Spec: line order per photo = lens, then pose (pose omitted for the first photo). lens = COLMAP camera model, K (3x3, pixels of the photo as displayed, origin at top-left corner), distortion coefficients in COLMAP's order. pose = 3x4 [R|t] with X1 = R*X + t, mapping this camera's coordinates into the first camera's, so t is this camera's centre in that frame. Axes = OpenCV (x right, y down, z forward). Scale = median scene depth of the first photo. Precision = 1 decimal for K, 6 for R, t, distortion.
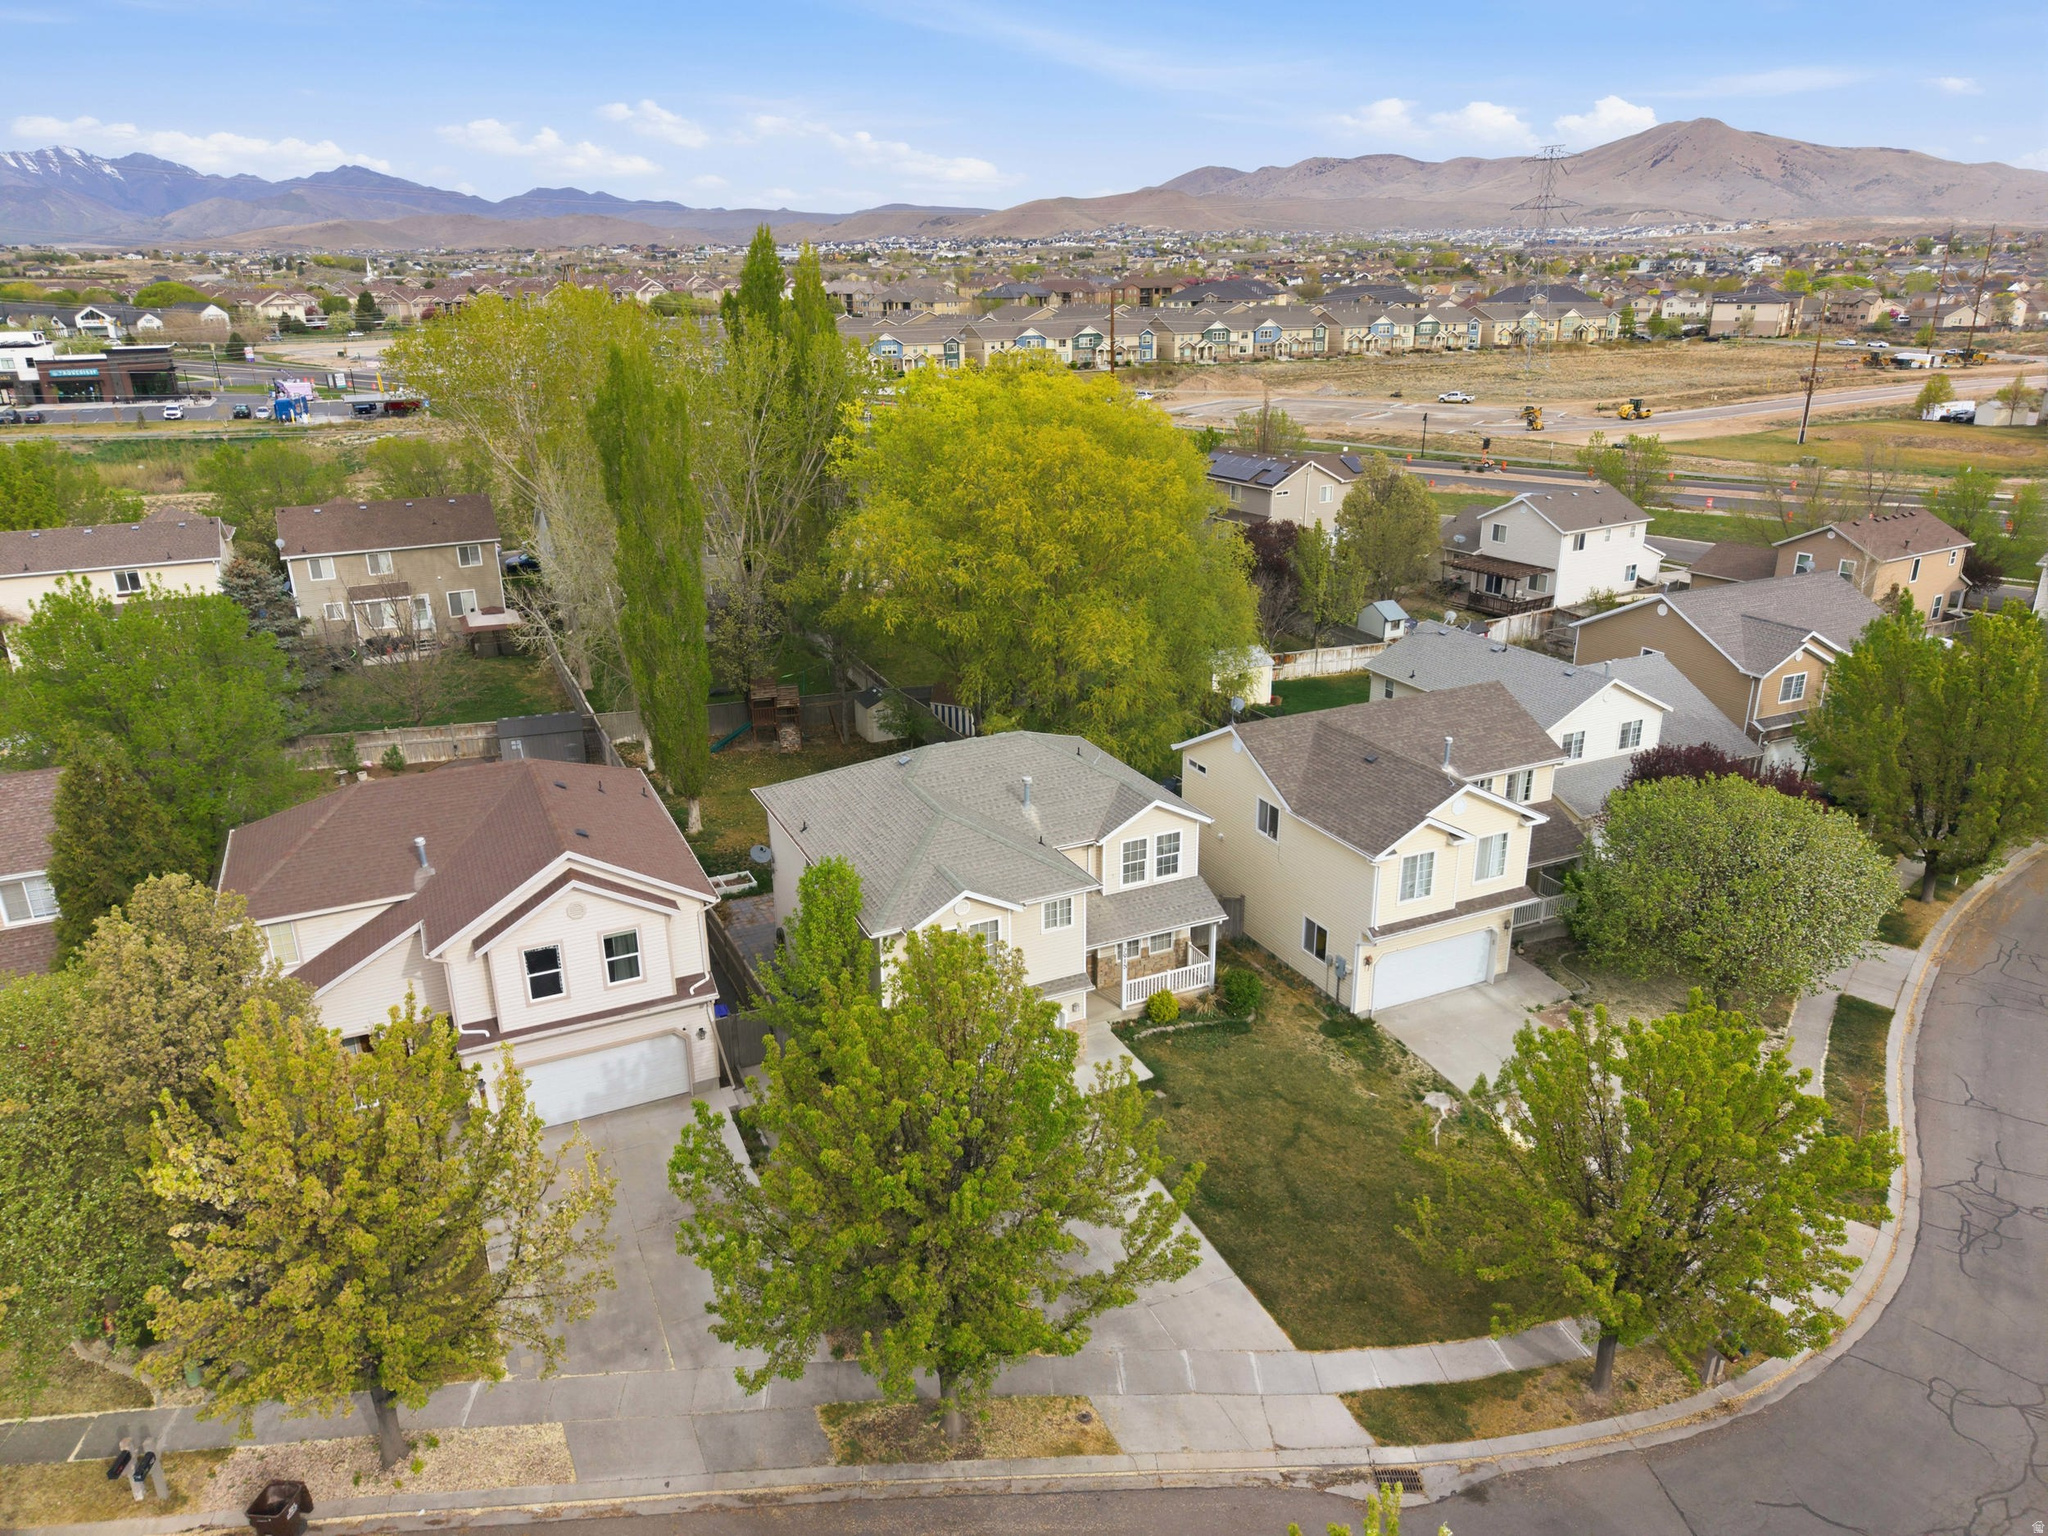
lens RADIAL K [[1366.1, 0, 1024.9], [0, 1366.1, 766.7], [0, 0, 1]] dist [0.027416, -0.029690]
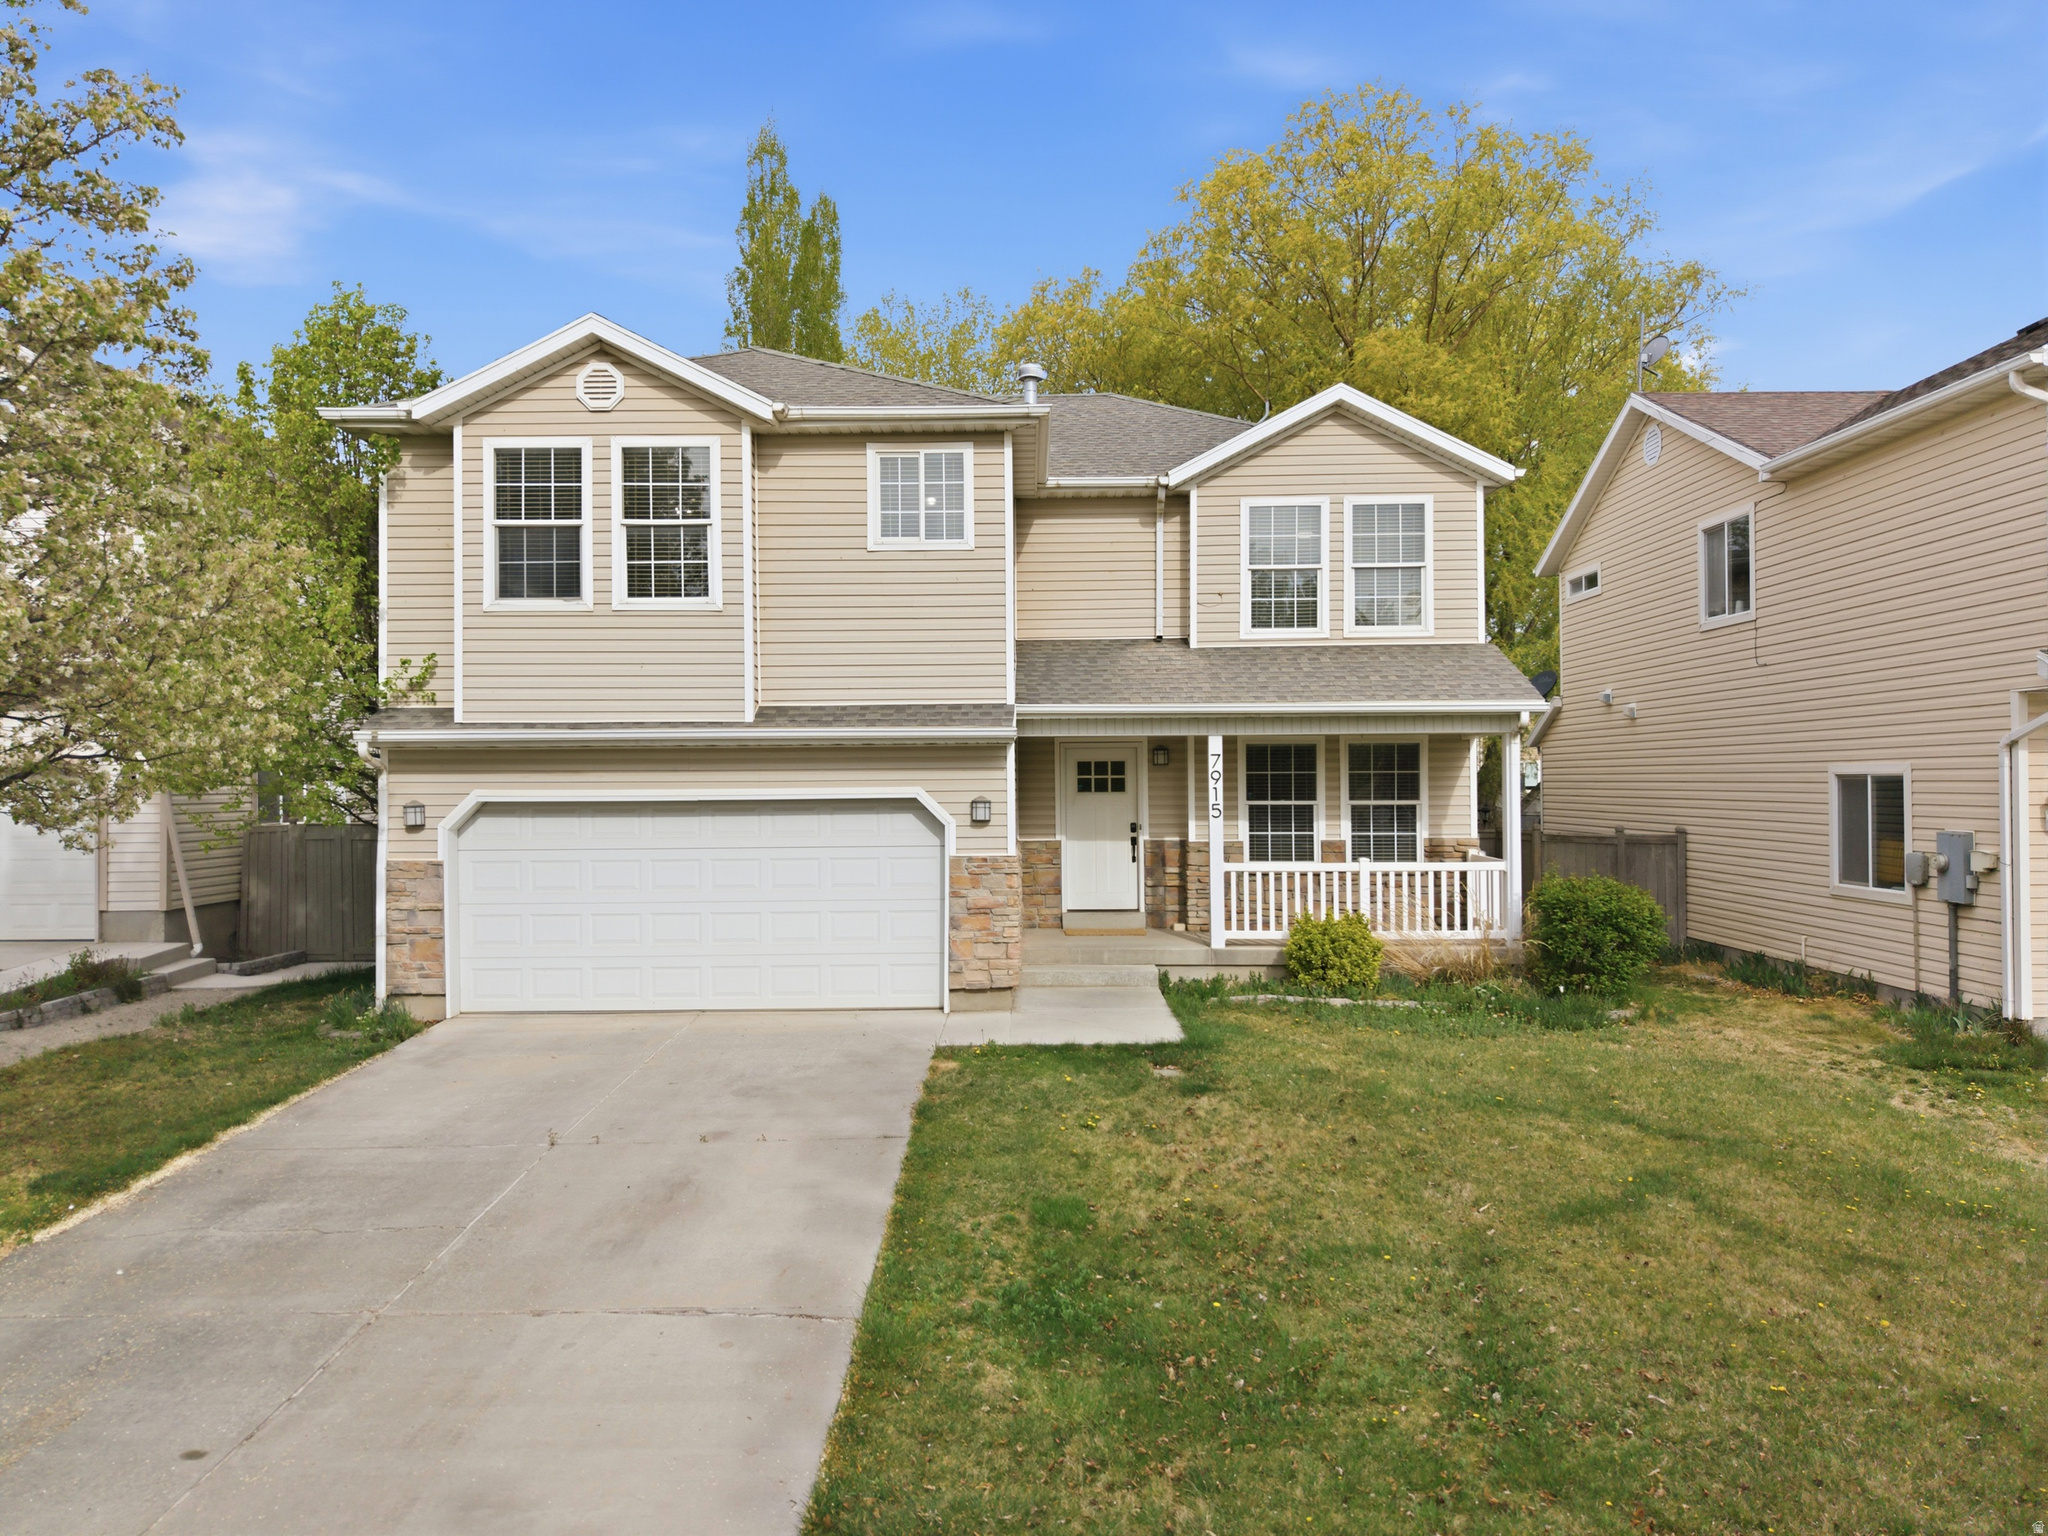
lens RADIAL K [[1366.1, 0, 1027.2], [0, 1366.1, 787.5], [0, 0, 1]] dist [0.027416, -0.029690]
pose [[0.902543, 0.008315, -0.430519, 0.092166], [-0.148951, 0.944120, -0.294027, 0.128188], [0.404017, 0.329498, 0.853347, 0.342971]]
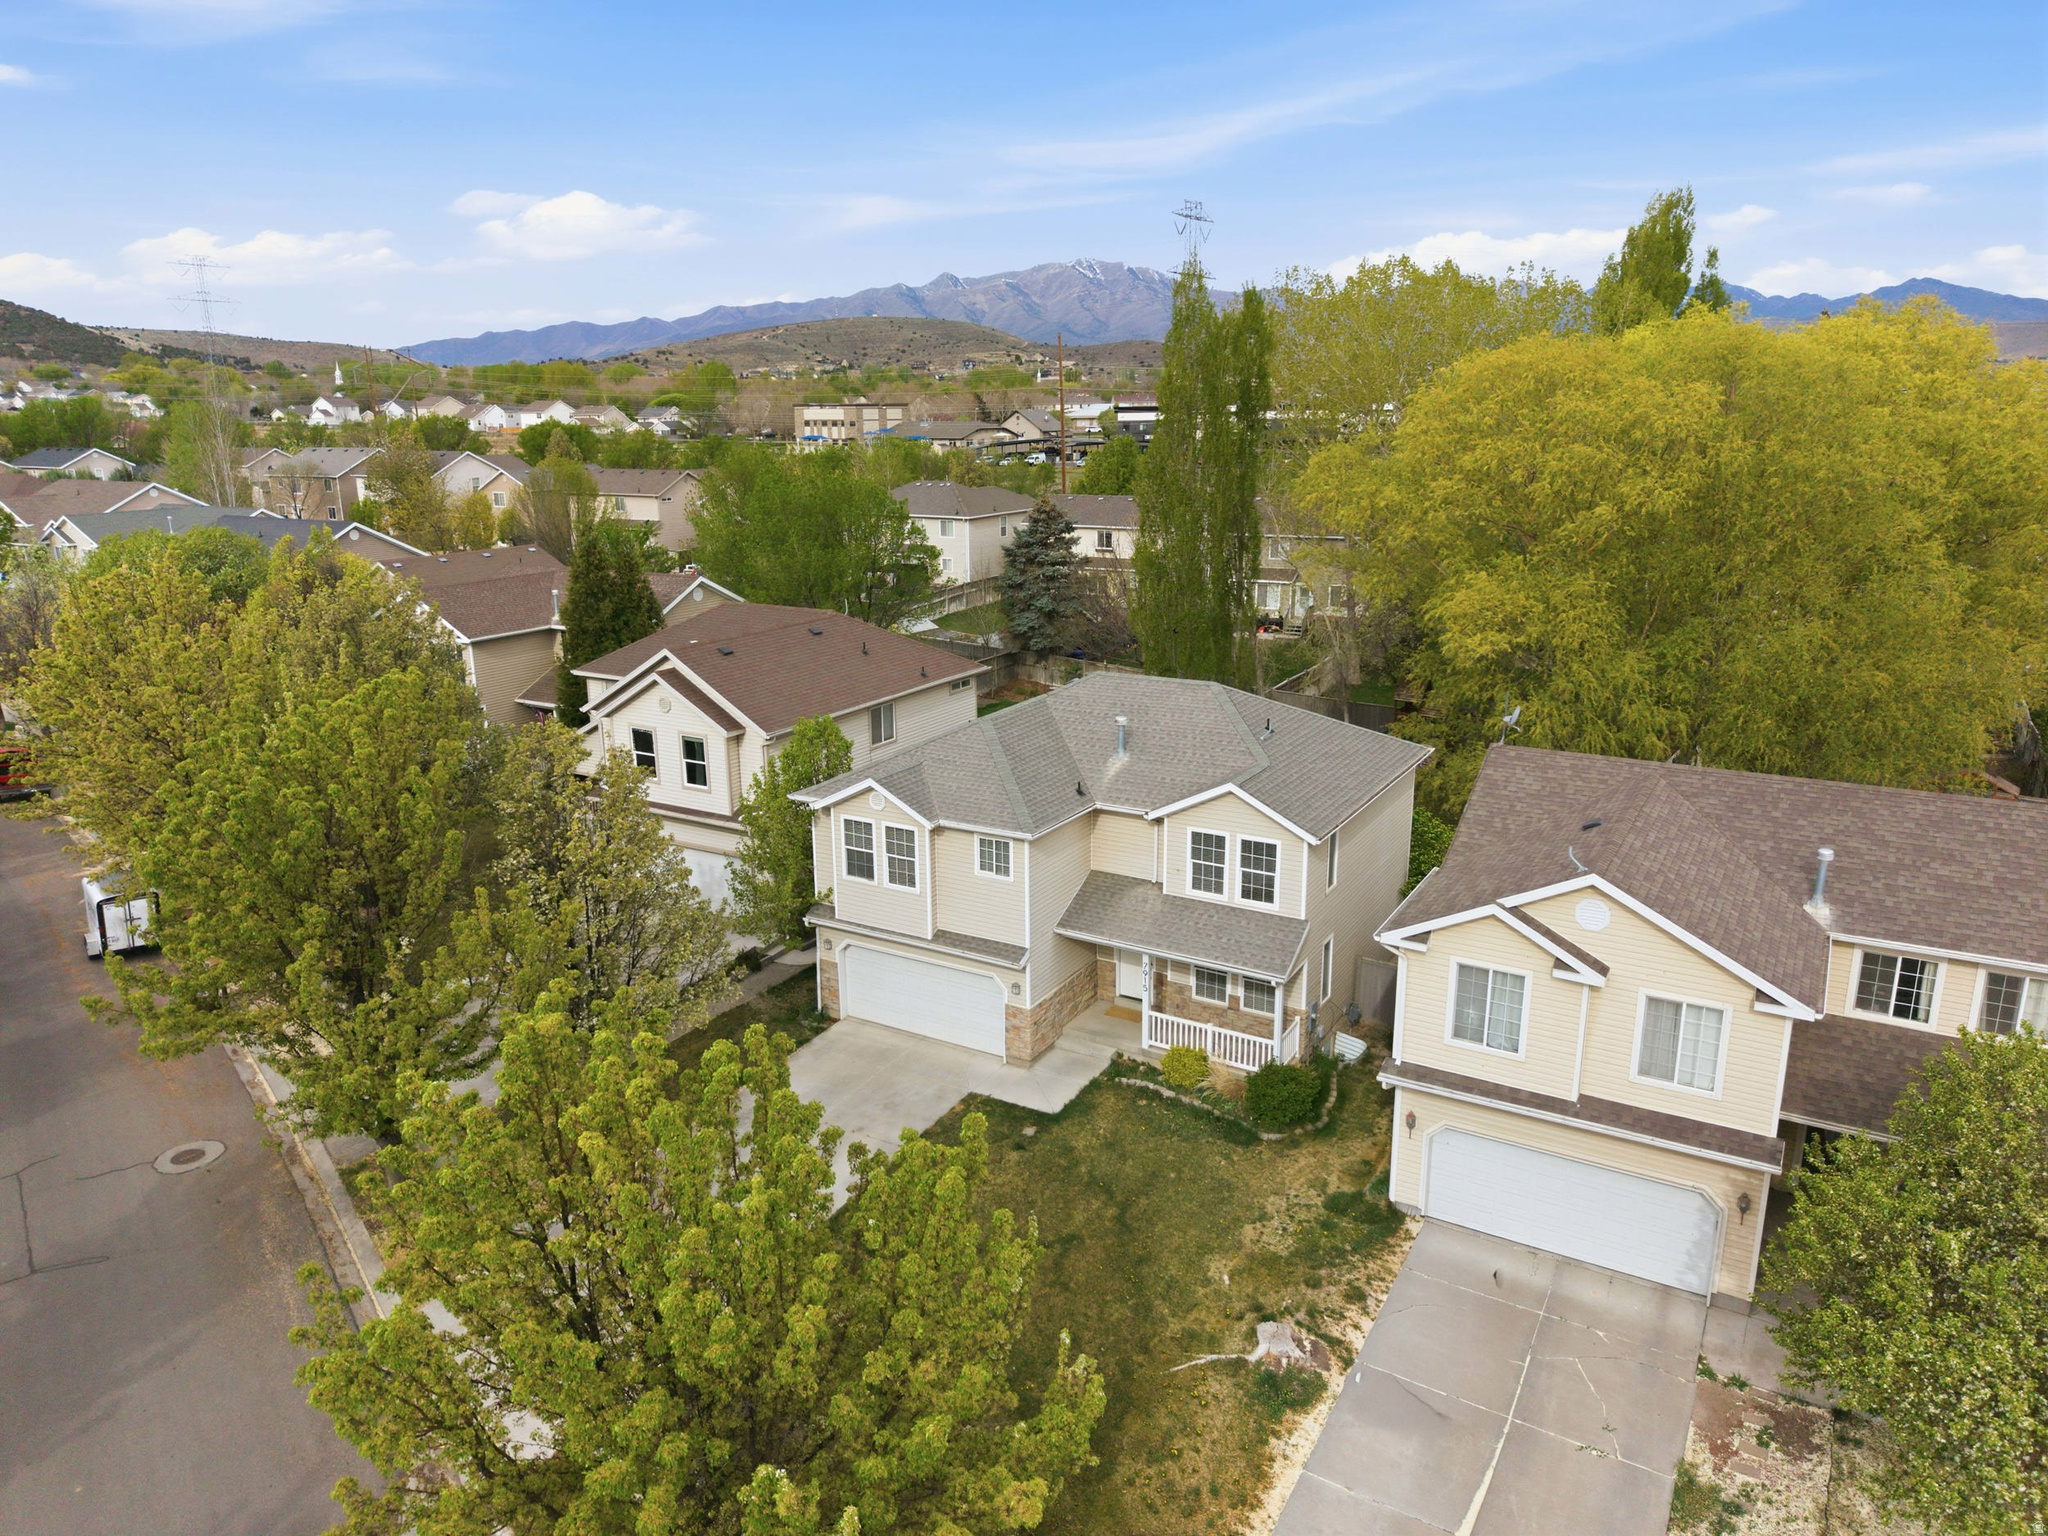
lens RADIAL K [[1366.1, 0, 1019.8], [0, 1366.1, 769.4], [0, 0, 1]] dist [0.027416, -0.029690]
pose [[0.558574, 0.219135, -0.799984, 0.309335], [-0.277680, 0.958222, 0.068595, -0.000526], [0.781594, 0.183824, 0.596087, 0.241970]]
